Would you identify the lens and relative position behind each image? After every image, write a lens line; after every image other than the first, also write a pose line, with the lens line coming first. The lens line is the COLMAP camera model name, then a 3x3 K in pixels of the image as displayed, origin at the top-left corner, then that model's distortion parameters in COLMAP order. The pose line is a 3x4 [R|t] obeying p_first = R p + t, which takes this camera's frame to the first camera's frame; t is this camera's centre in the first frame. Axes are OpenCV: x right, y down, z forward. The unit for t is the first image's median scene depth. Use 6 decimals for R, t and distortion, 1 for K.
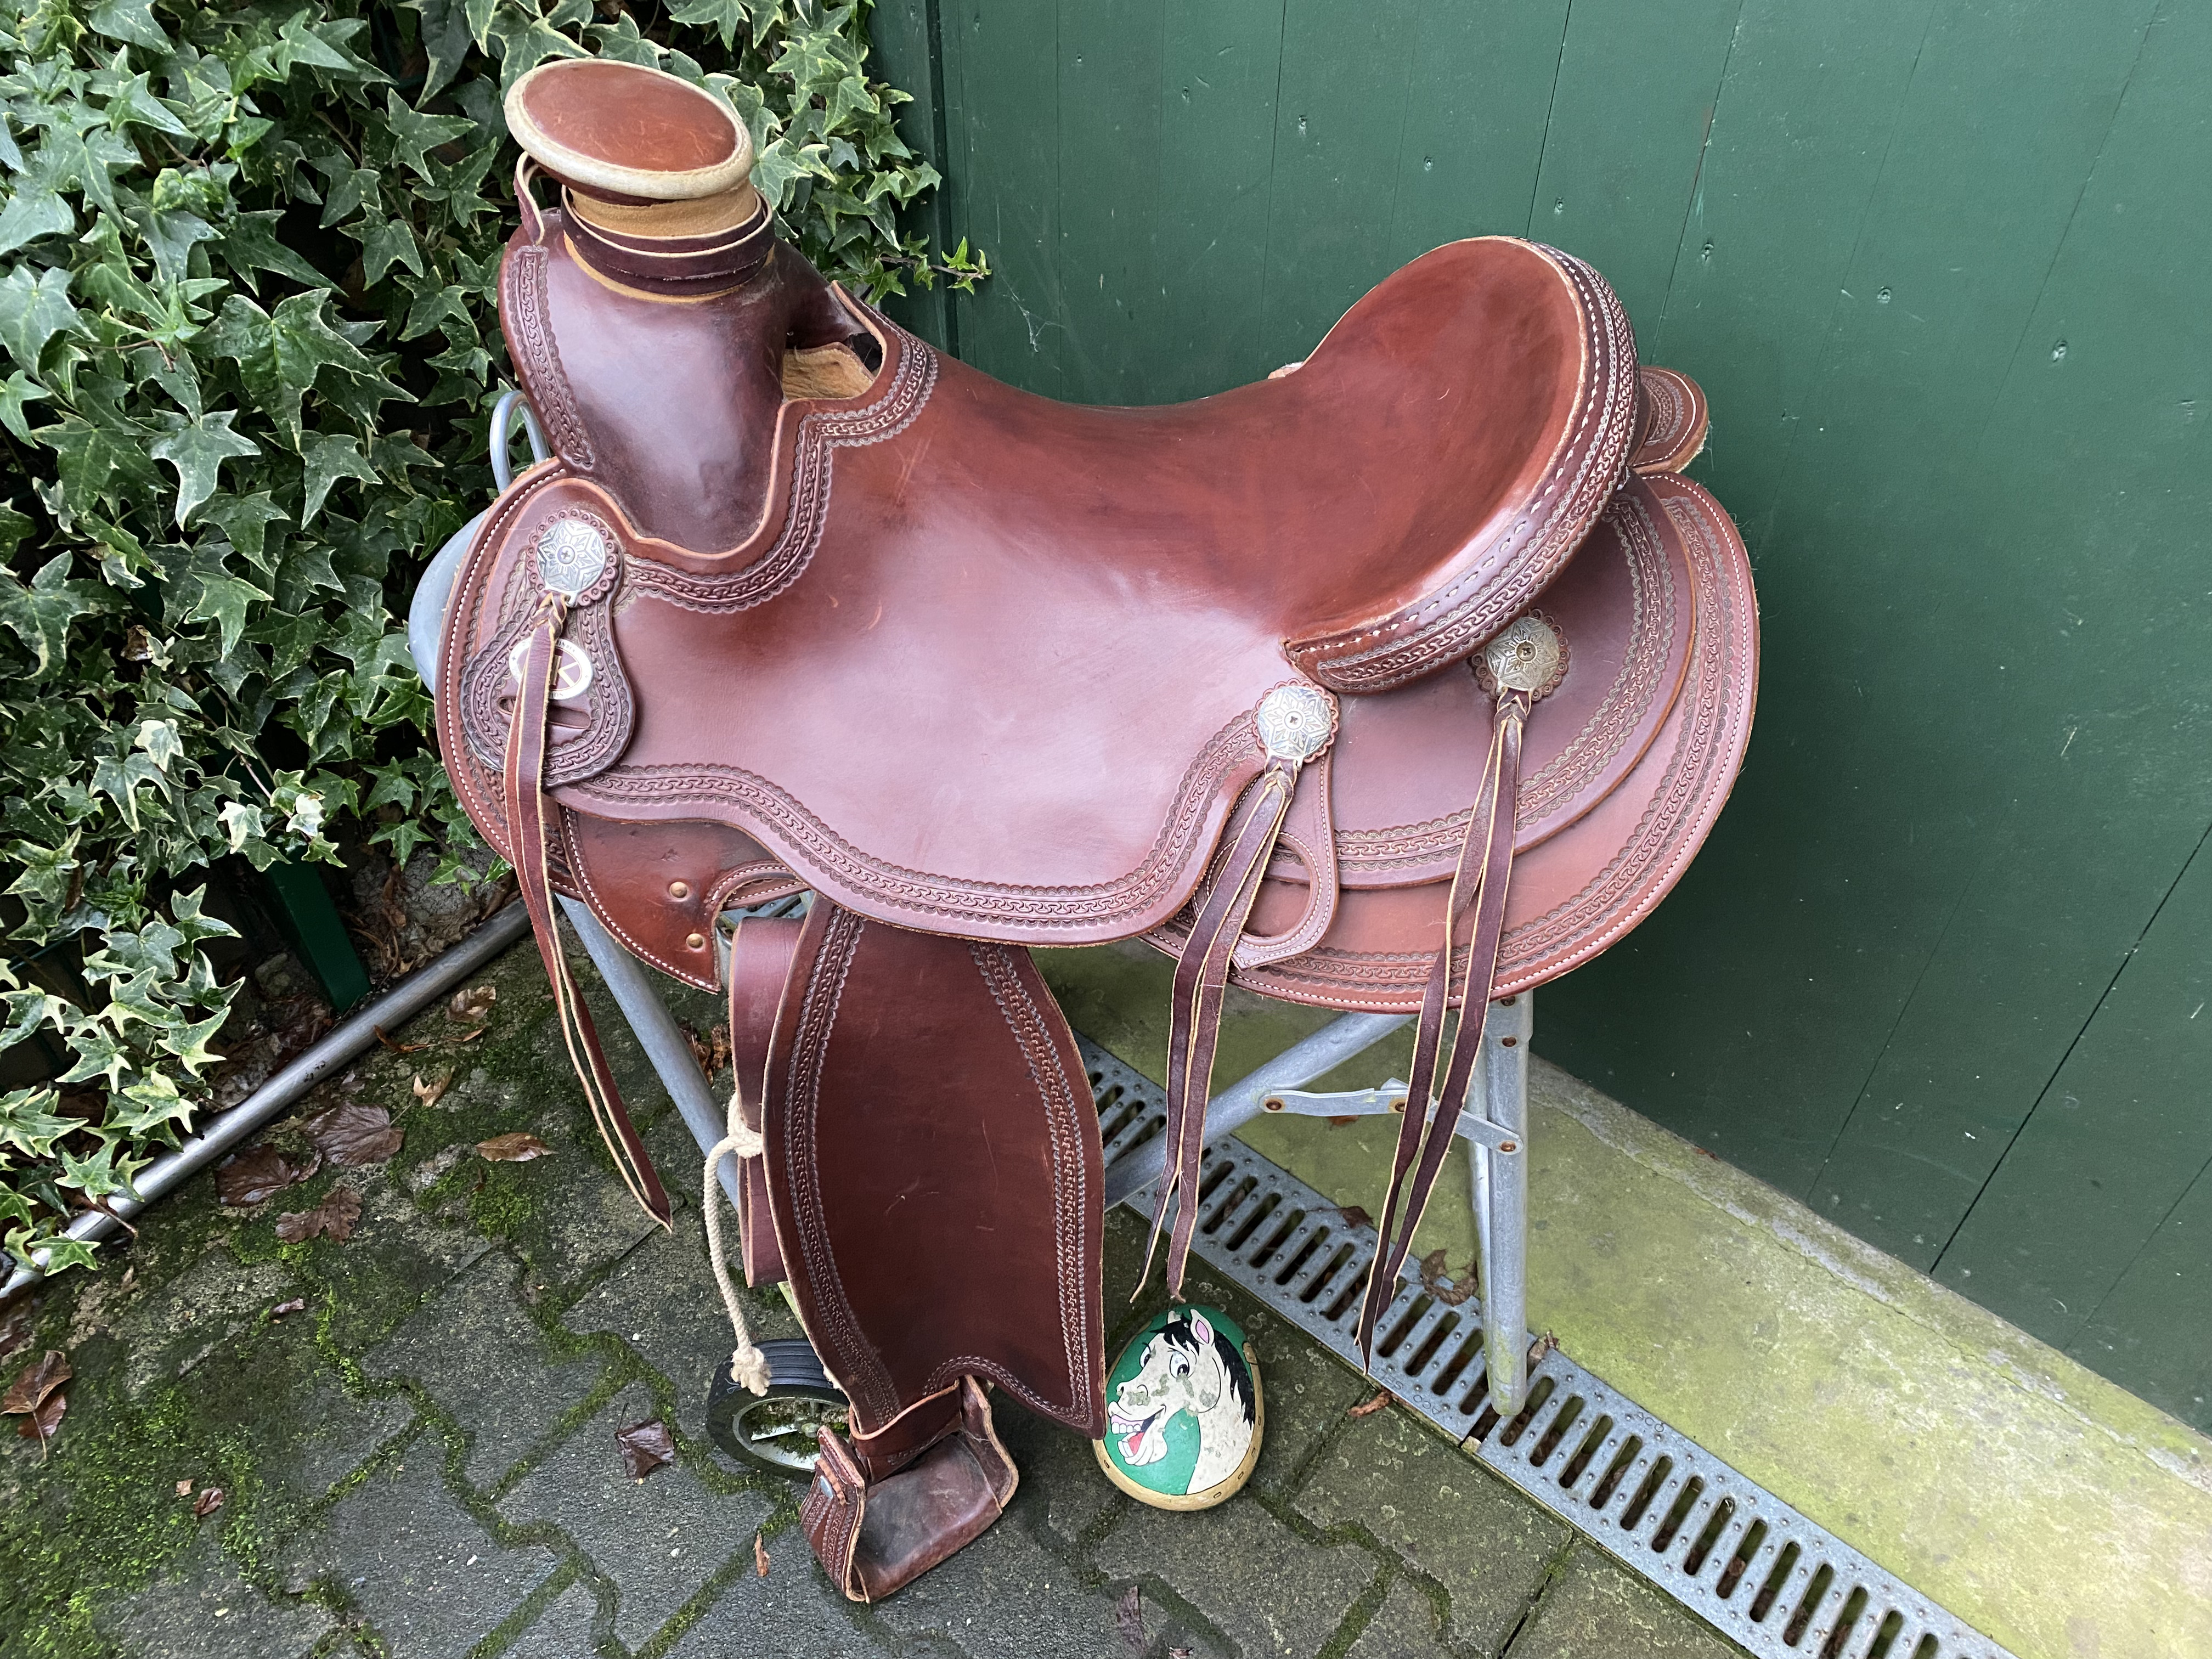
lens RADIAL K [[1684.6, 0, 1100.4], [0, 1684.6, 826.8], [0, 0, 1]] dist [-0.009485, 0.011180]
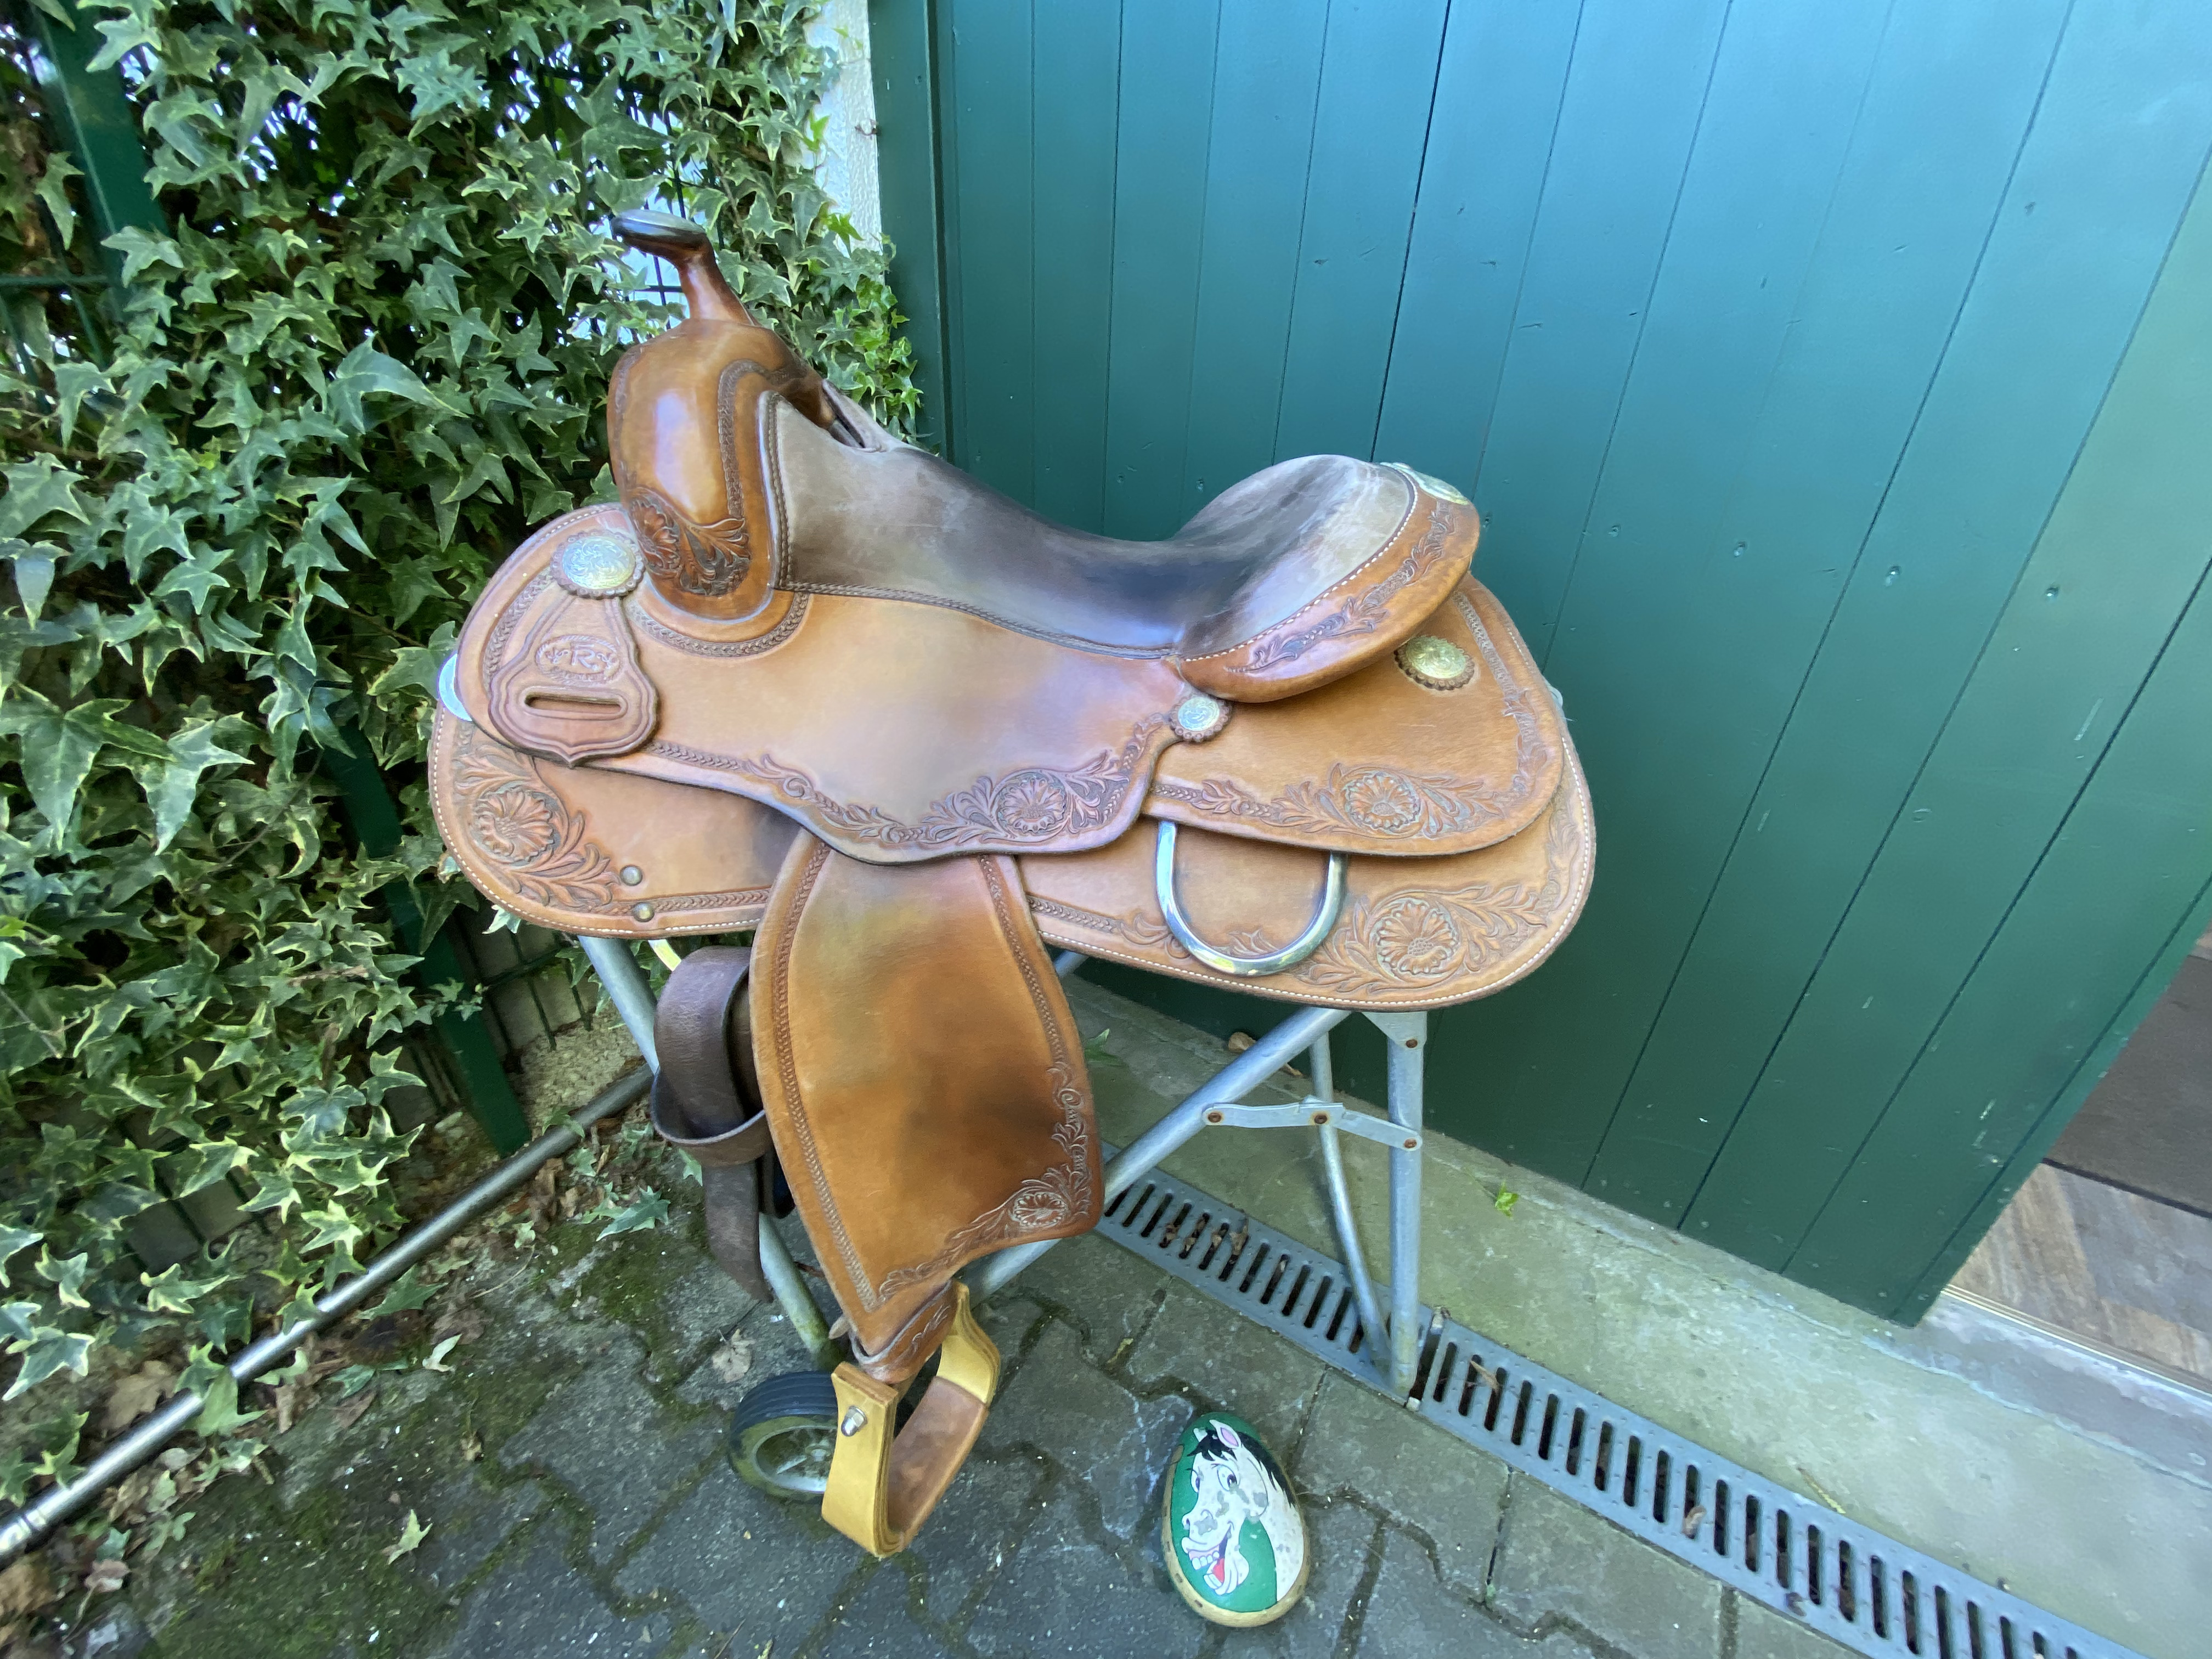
lens RADIAL K [[894.1, 0, 1103.2], [0, 894.1, 842.5], [0, 0, 1]] dist [0.006733, -0.016118]
pose [[0.988347, -0.046514, 0.144939, -0.094980], [0.078870, 0.970871, -0.226249, 0.079961], [-0.130193, 0.235044, 0.963226, 0.254661]]
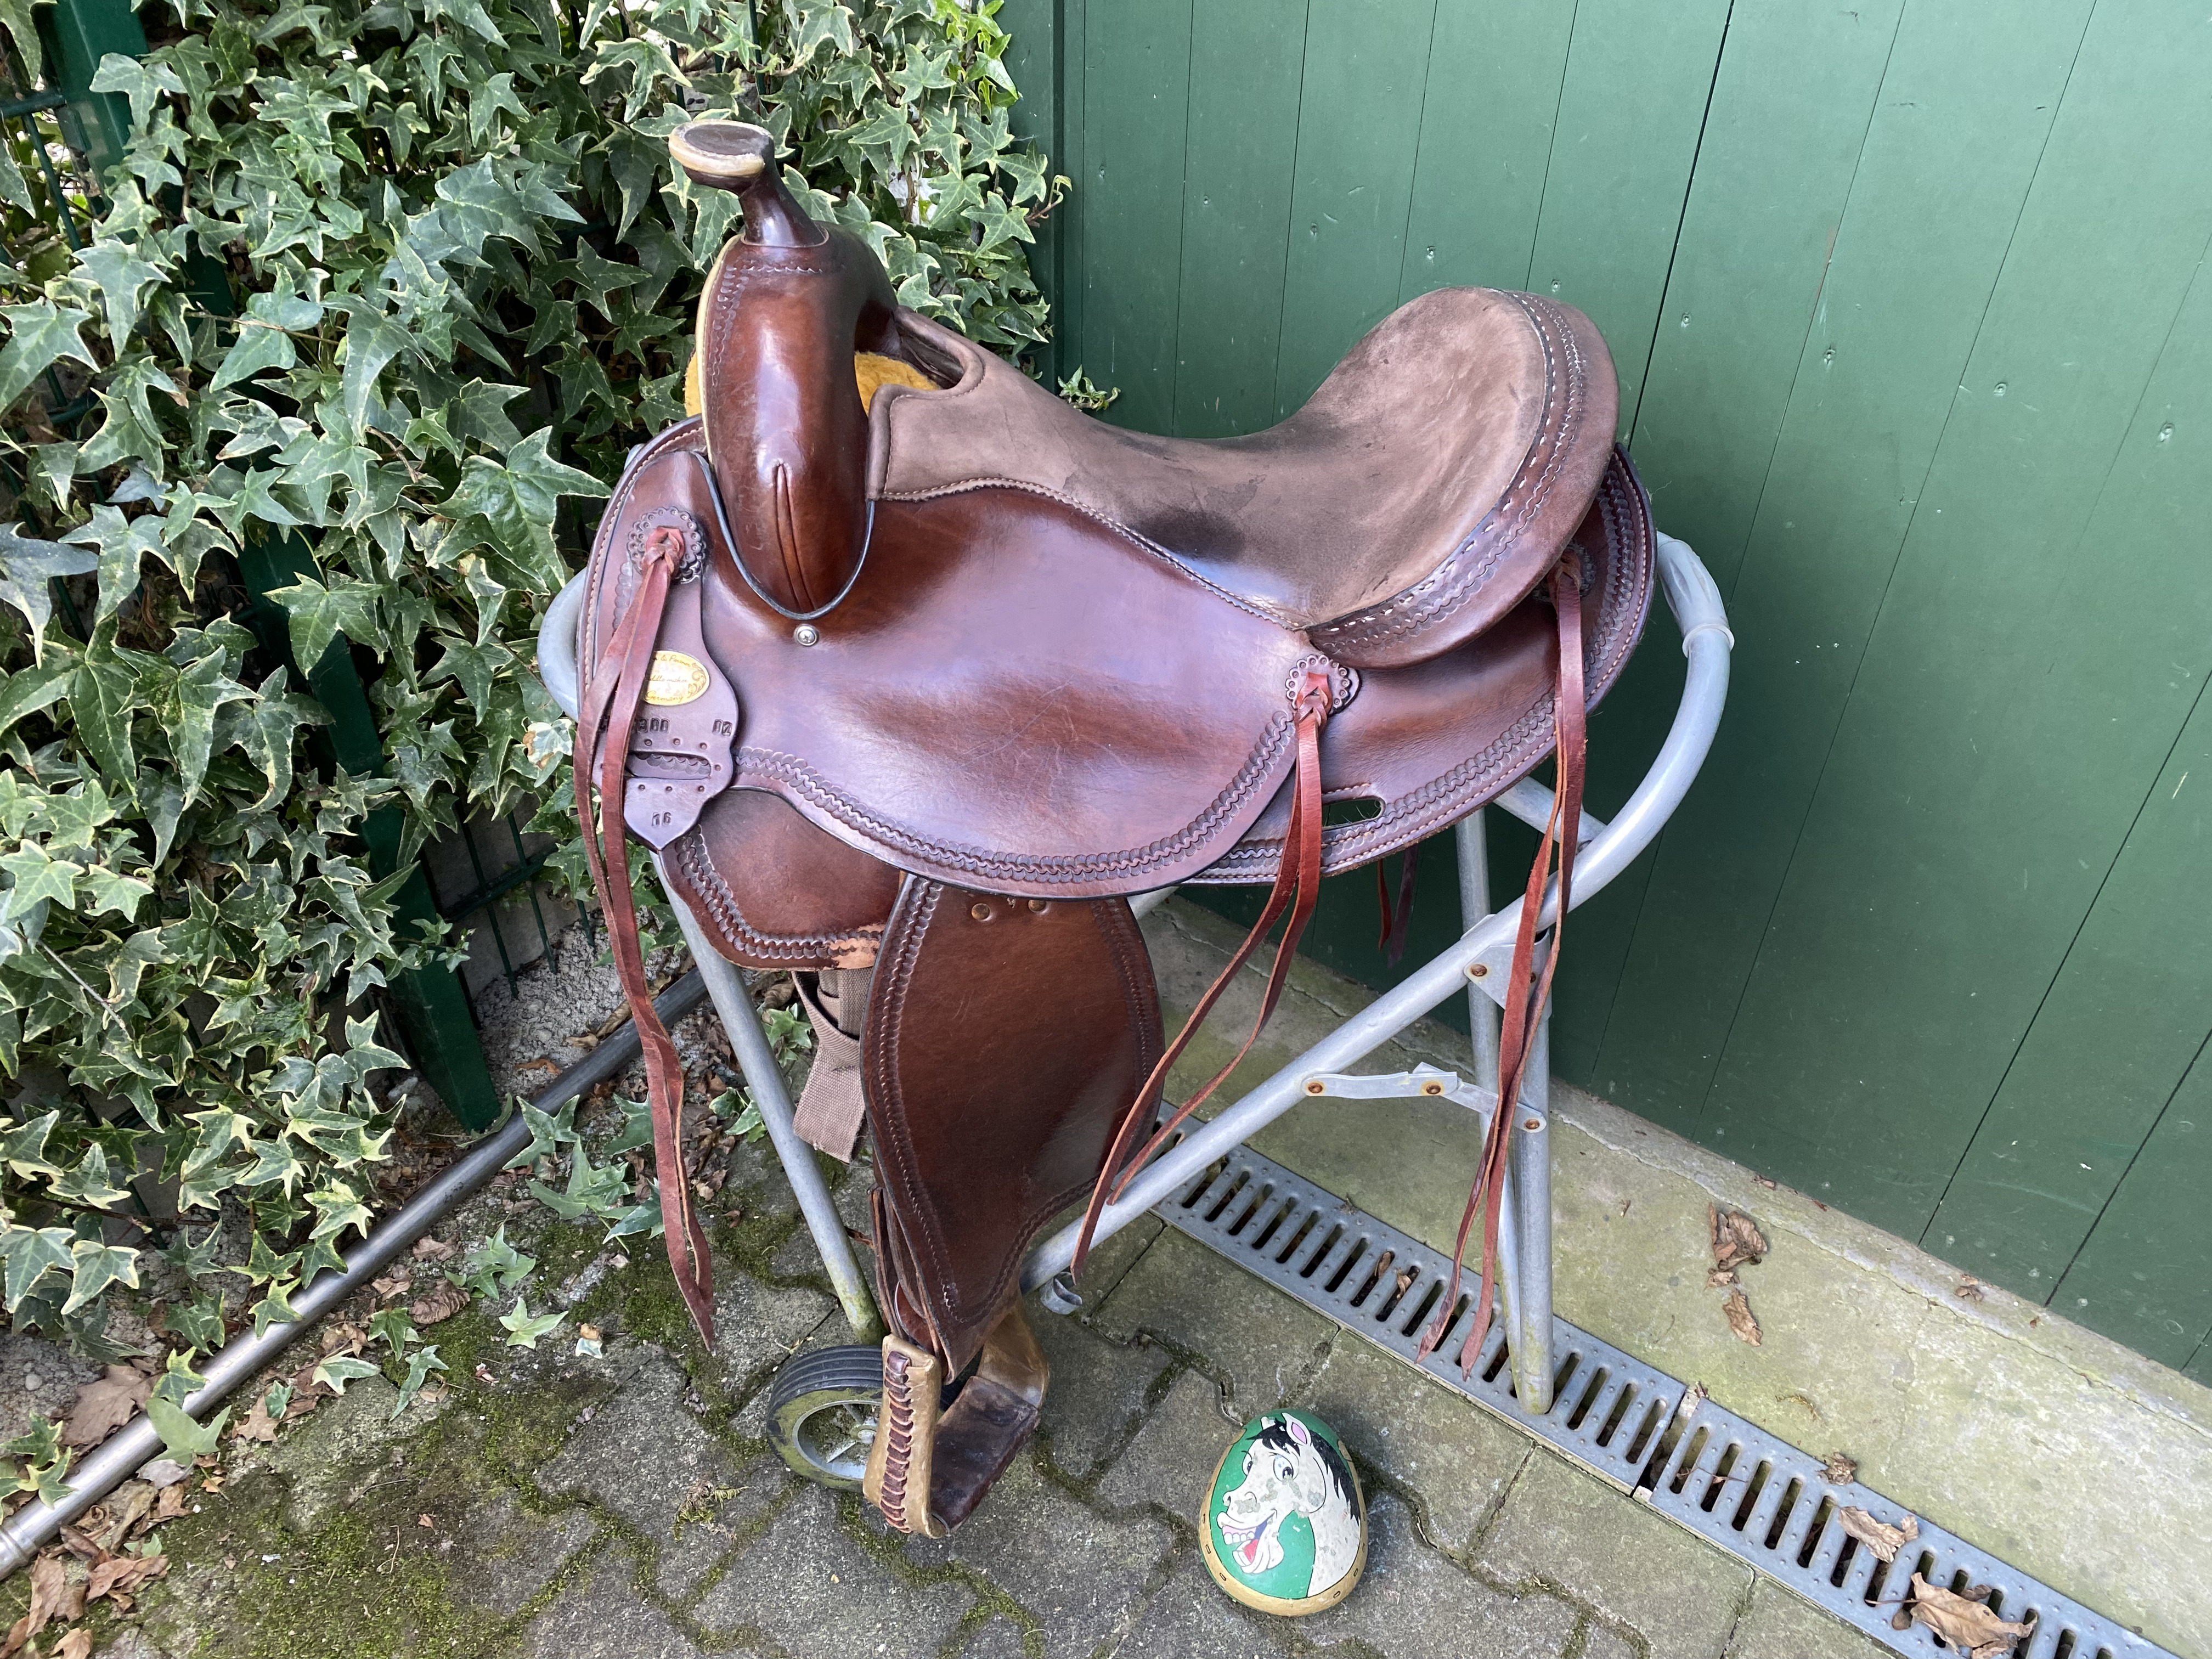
lens RADIAL K [[1693.0, 0, 1088.3], [0, 1693.0, 829.4], [0, 0, 1]] dist [0.001716, -0.001675]
pose [[0.997661, -0.036853, 0.057562, -0.159129], [0.041401, 0.995942, -0.079910, 0.029630], [-0.054384, 0.082107, 0.995139, -0.046987]]
